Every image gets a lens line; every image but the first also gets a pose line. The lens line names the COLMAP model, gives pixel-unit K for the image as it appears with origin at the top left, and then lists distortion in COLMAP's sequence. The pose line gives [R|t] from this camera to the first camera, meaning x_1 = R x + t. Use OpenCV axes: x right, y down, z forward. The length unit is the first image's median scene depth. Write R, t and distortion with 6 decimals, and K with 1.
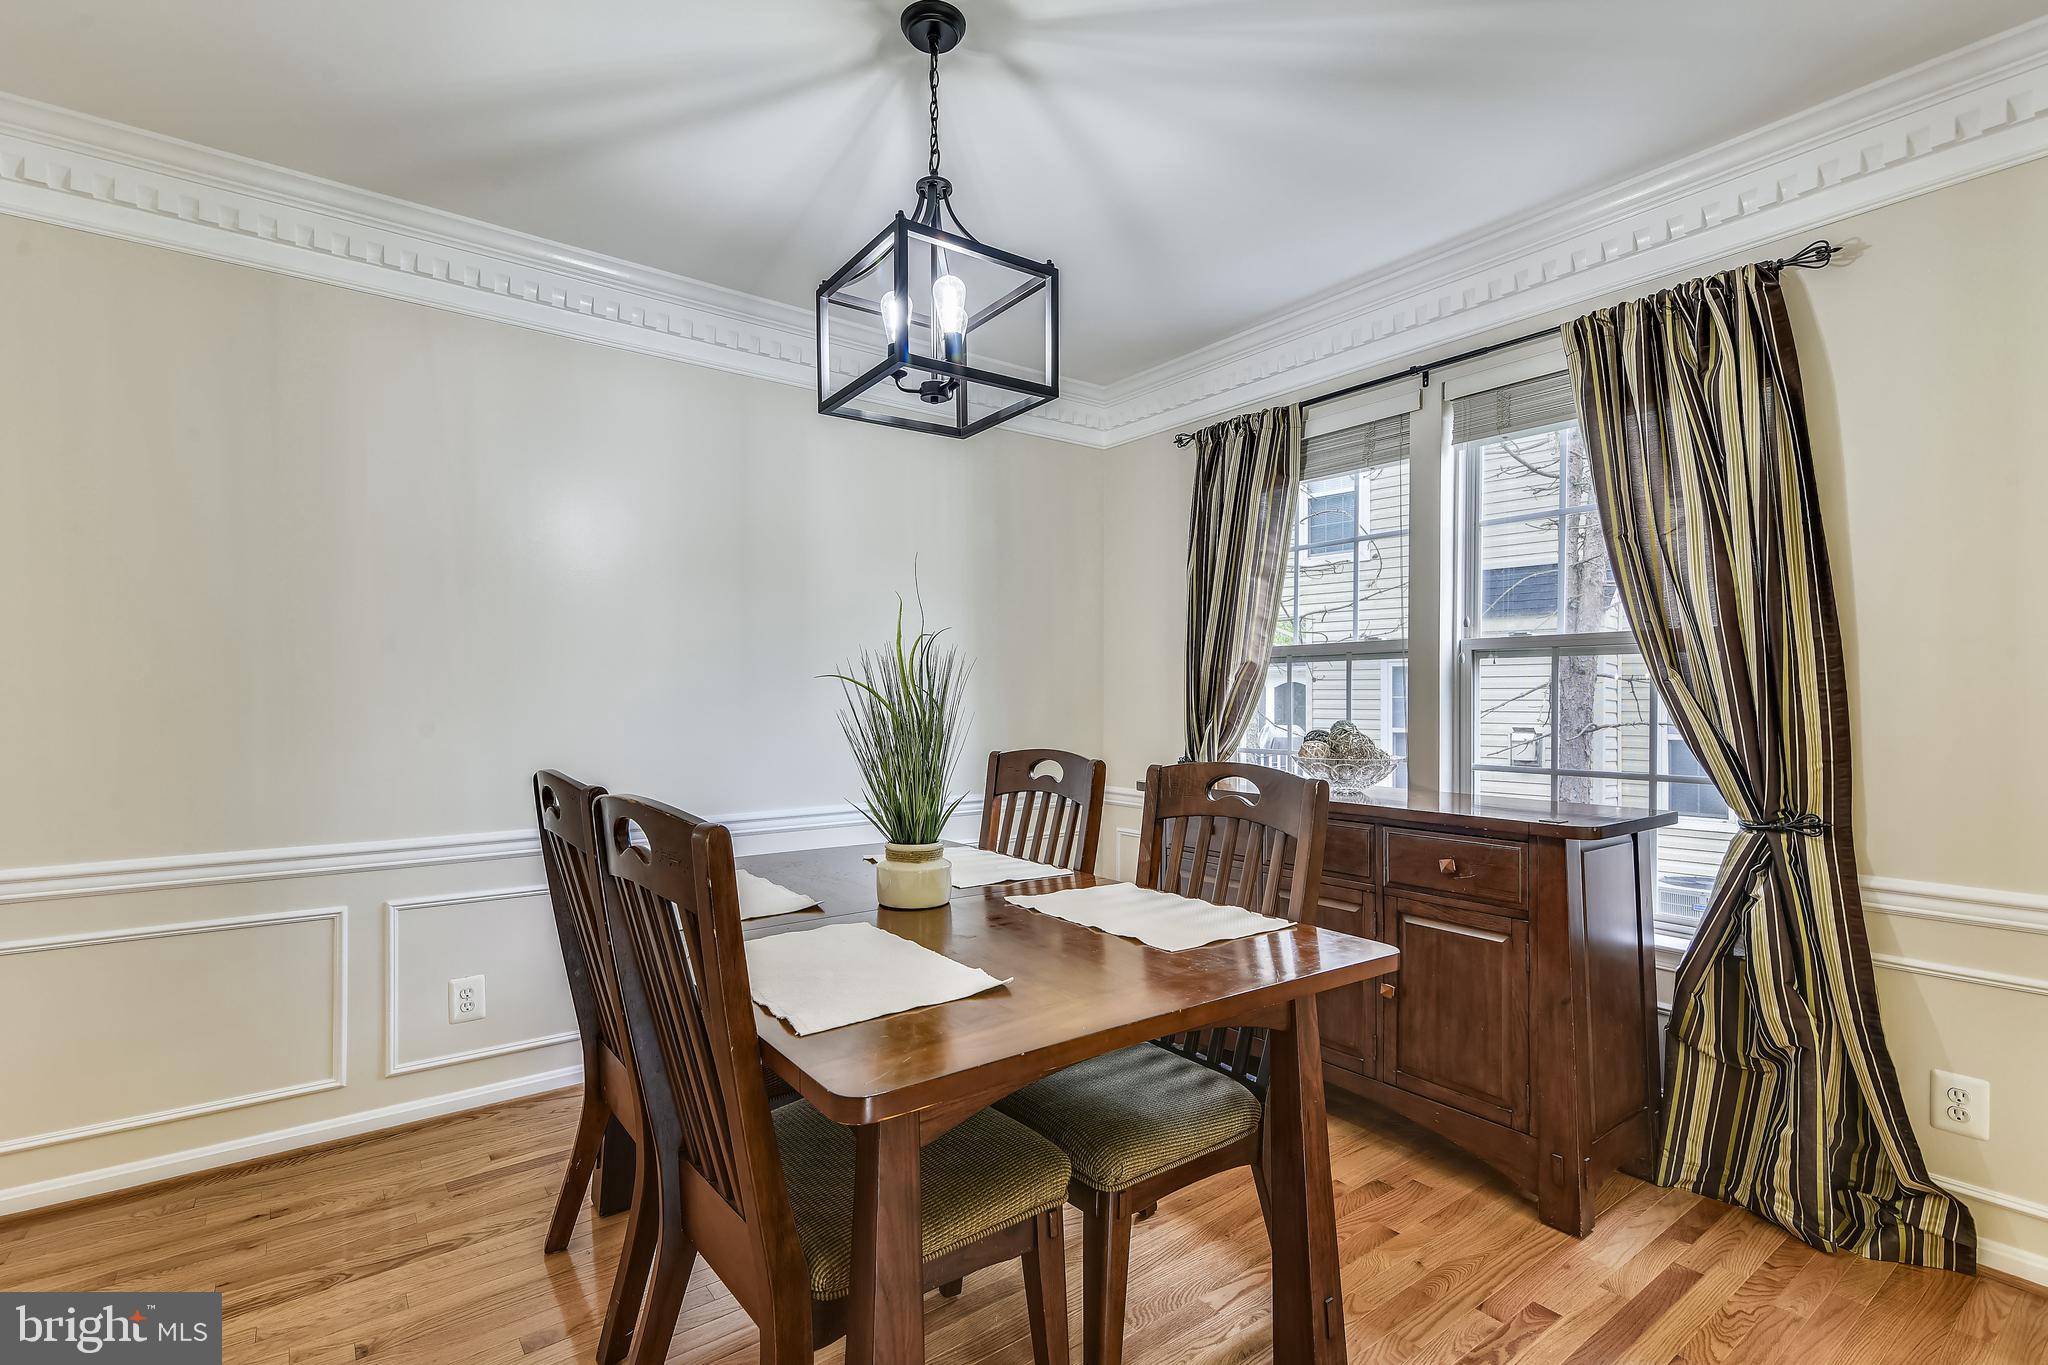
lens RADIAL K [[943.8, 0, 1015.9], [0, 943.8, 700.5], [0, 0, 1]] dist [0.020170, -0.007416]
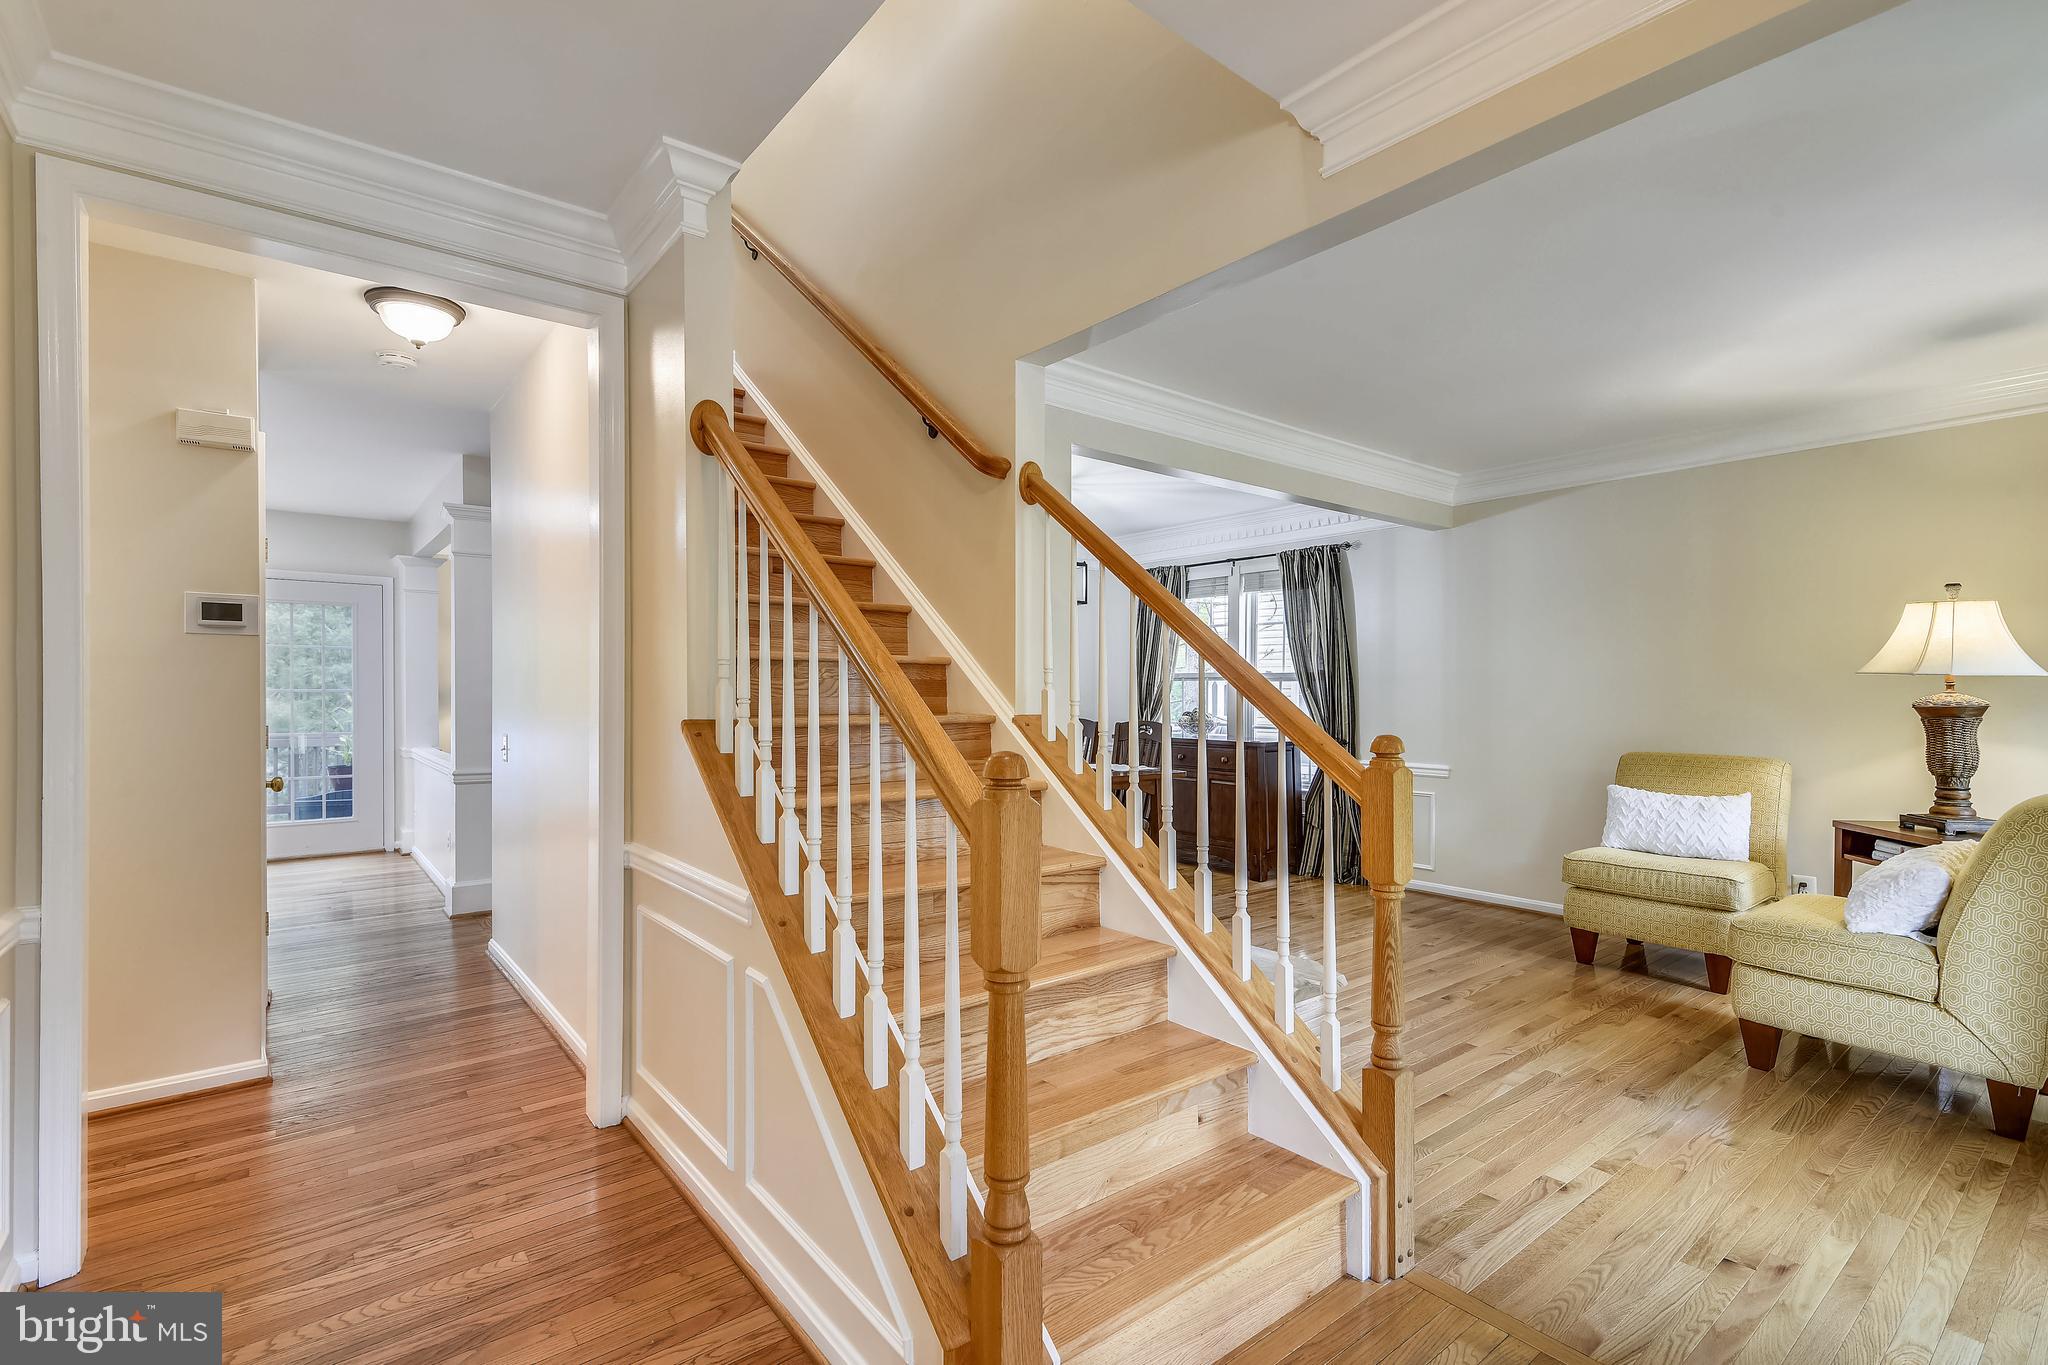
lens RADIAL K [[943.8, 0, 1023.7], [0, 943.8, 696.9], [0, 0, 1]] dist [0.020170, -0.007416]
pose [[0.999412, 0.003805, 0.034064, -0.198087], [-0.003887, 0.999990, 0.002337, -0.010175], [-0.034055, -0.002468, 0.999417, -1.561106]]
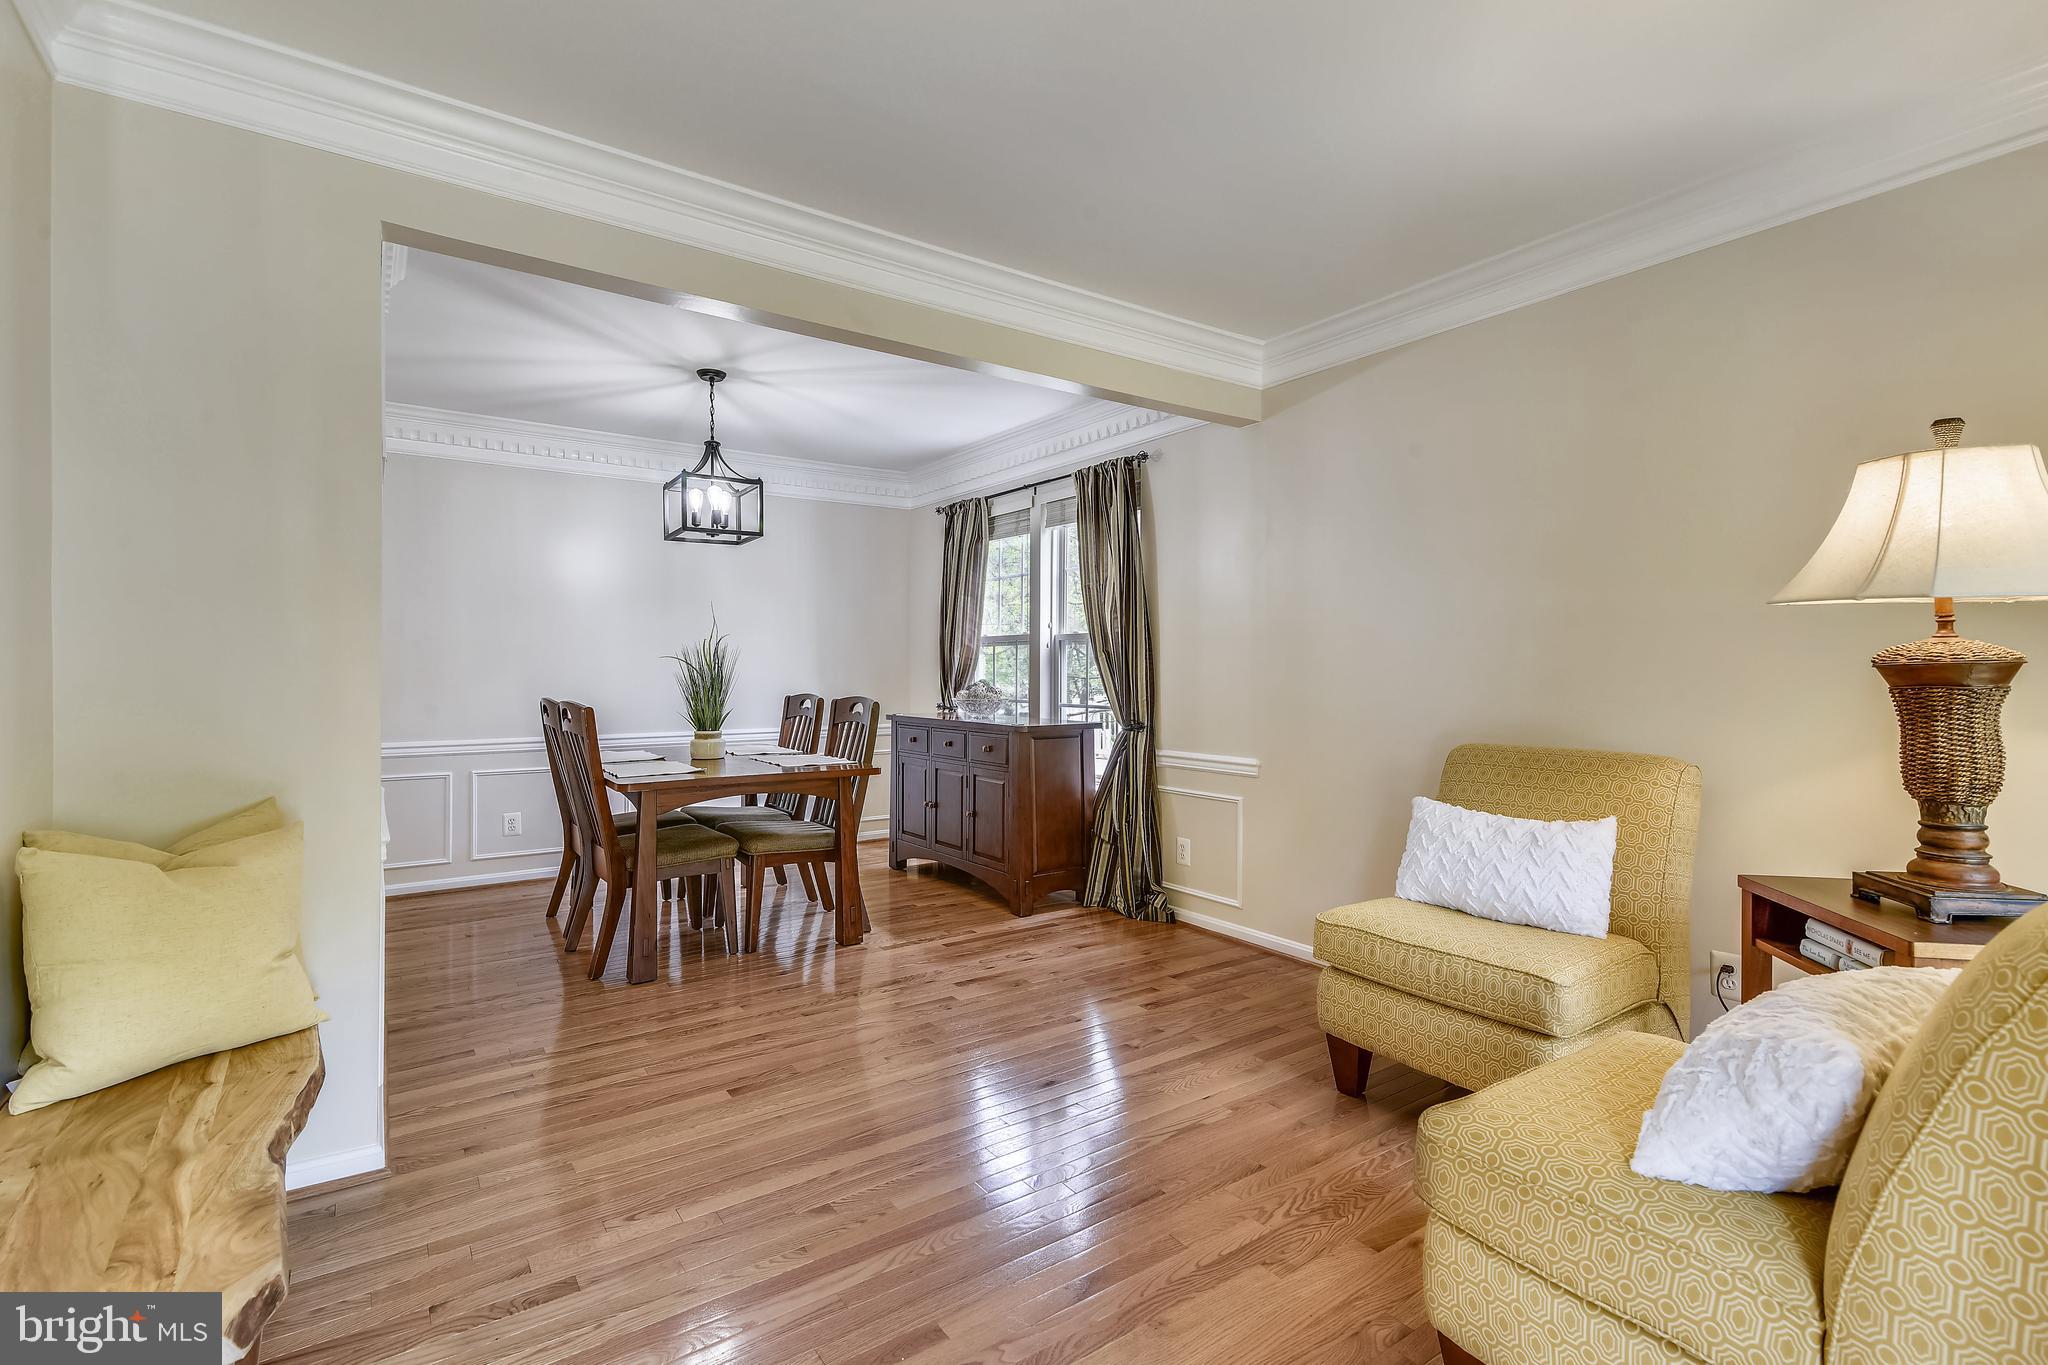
lens RADIAL K [[943.8, 0, 1023.1], [0, 943.8, 670.3], [0, 0, 1]] dist [0.020170, -0.007416]
pose [[0.999413, 0.000644, -0.034262, 0.552412], [-0.000707, 0.999998, -0.001841, 0.008624], [0.034261, 0.001864, 0.999411, -0.934987]]
